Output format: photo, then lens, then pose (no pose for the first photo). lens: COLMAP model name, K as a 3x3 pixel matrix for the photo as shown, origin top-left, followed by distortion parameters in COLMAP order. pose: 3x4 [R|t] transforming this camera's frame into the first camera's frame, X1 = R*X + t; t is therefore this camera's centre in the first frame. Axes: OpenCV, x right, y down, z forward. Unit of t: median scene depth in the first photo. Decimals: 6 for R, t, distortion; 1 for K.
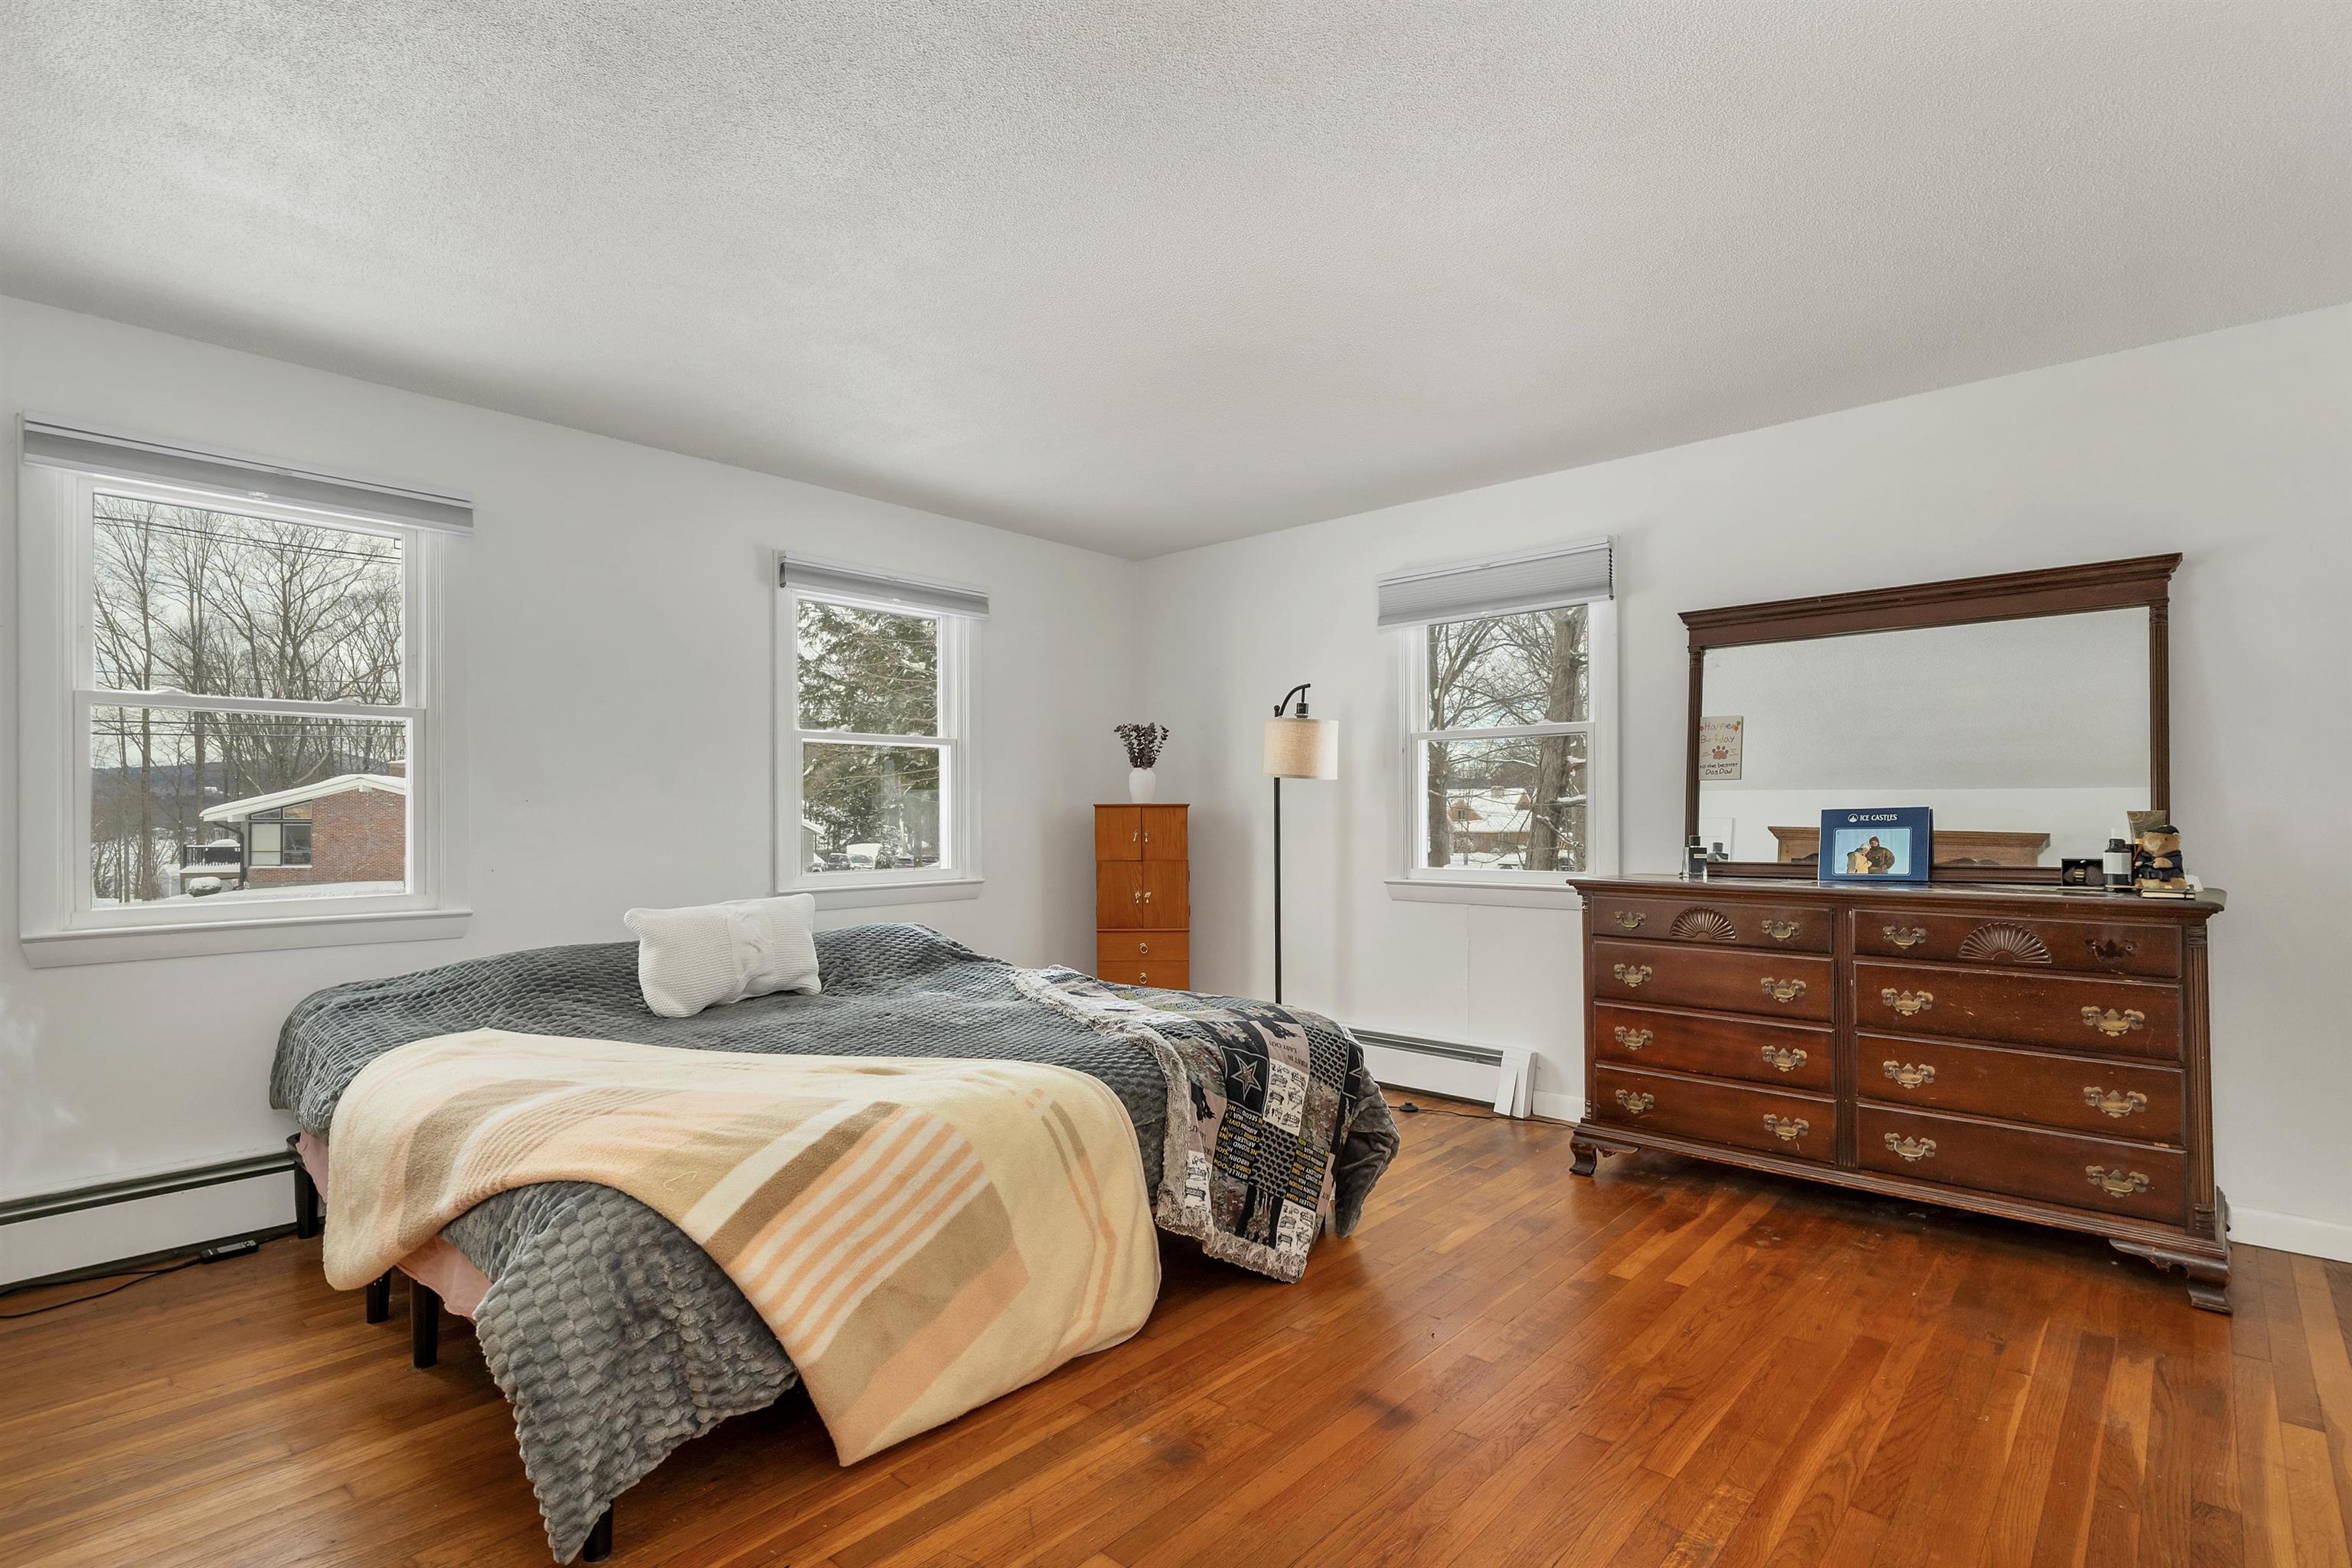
lens RADIAL K [[1126.0, 0, 1181.3], [0, 1126.0, 788.8], [0, 0, 1]] dist [-0.000003, 0.000551]
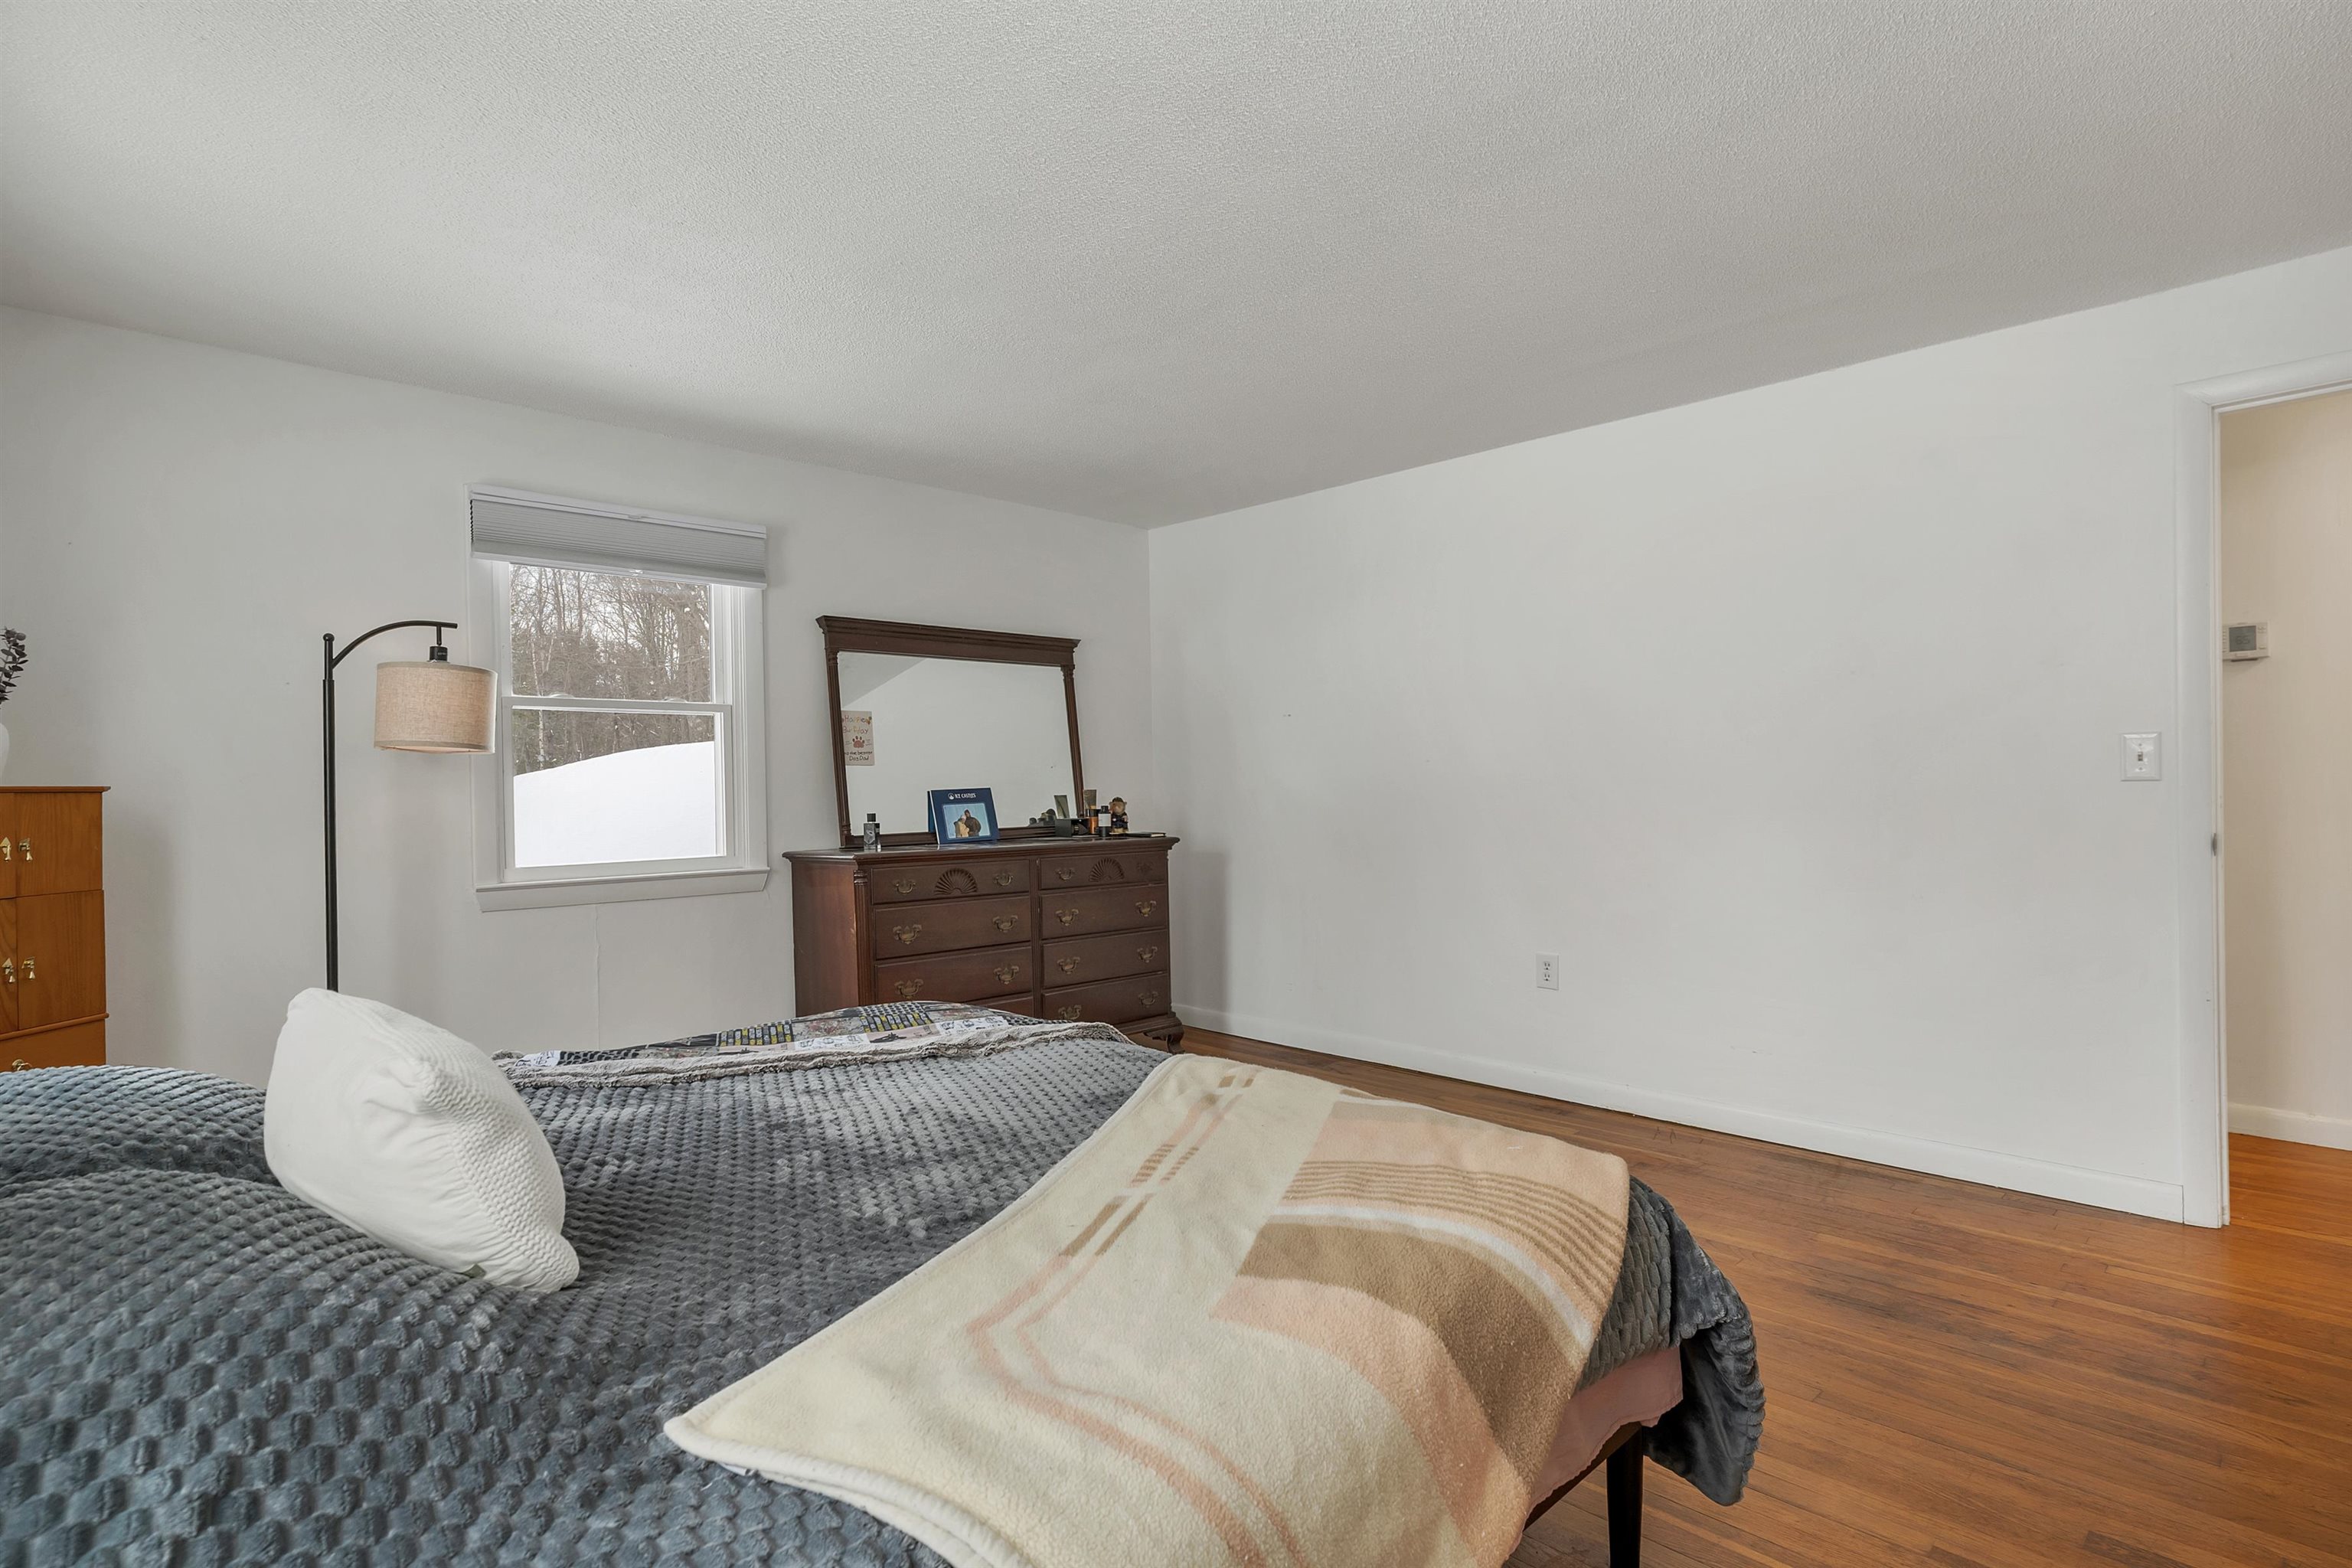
lens RADIAL K [[1126.0, 0, 1181.3], [0, 1126.0, 788.8], [0, 0, 1]] dist [-0.000003, 0.000551]
pose [[0.100285, -0.005865, 0.994942, -0.715737], [-0.013620, 0.999881, 0.007267, 0.003395], [-0.994866, -0.014280, 0.100193, 0.595111]]
